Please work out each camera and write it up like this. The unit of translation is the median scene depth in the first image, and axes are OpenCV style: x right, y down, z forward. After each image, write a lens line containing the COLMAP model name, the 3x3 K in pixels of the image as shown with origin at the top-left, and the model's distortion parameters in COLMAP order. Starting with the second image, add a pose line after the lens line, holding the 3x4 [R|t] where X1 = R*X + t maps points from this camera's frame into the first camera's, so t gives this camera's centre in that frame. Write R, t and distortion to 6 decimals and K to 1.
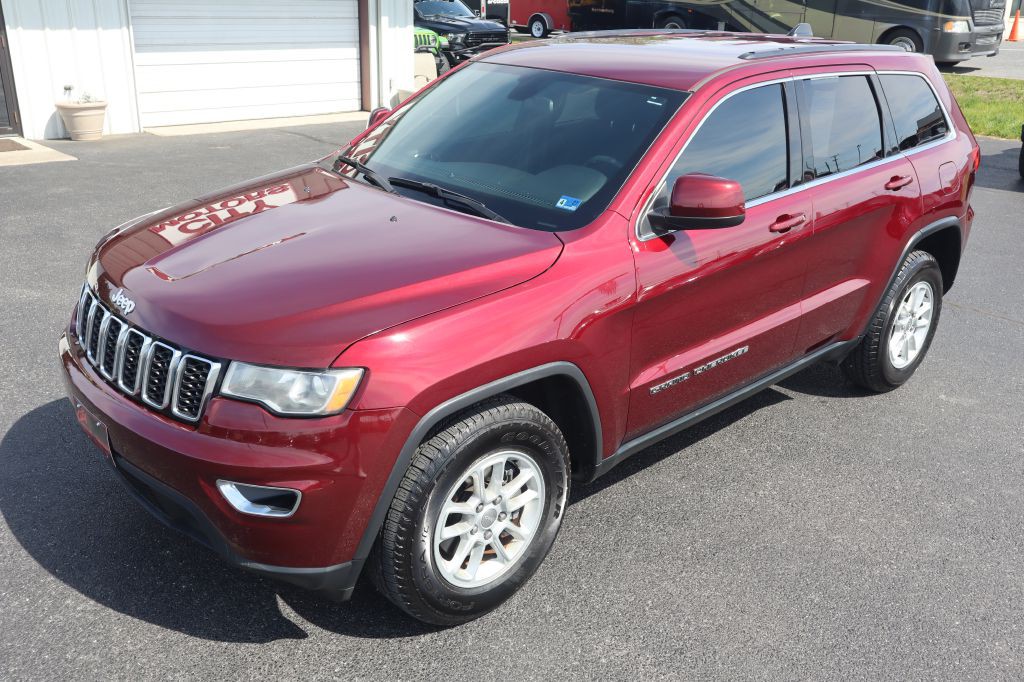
lens RADIAL K [[971.9, 0, 508.0], [0, 971.9, 340.1], [0, 0, 1]] dist [-0.051189, 0.115090]
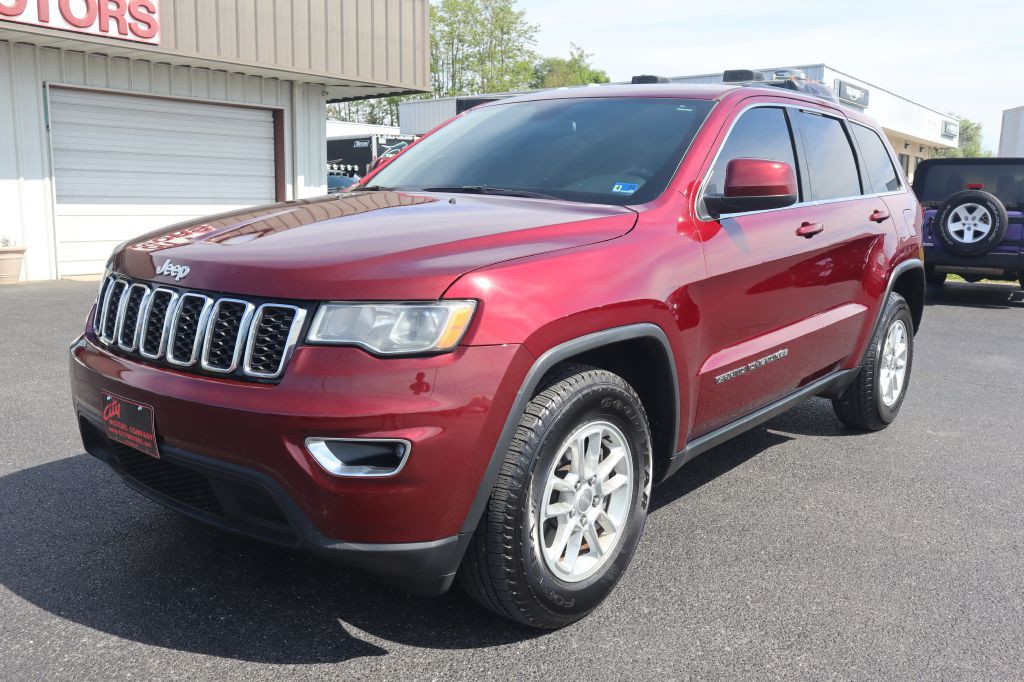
lens RADIAL K [[924.5, 0, 514.6], [0, 924.5, 326.0], [0, 0, 1]] dist [-0.068943, 0.115110]
pose [[0.989177, -0.028881, 0.143856, -0.200686], [0.058263, 0.977141, -0.204452, 0.194030], [-0.134663, 0.210621, 0.968248, 0.141506]]
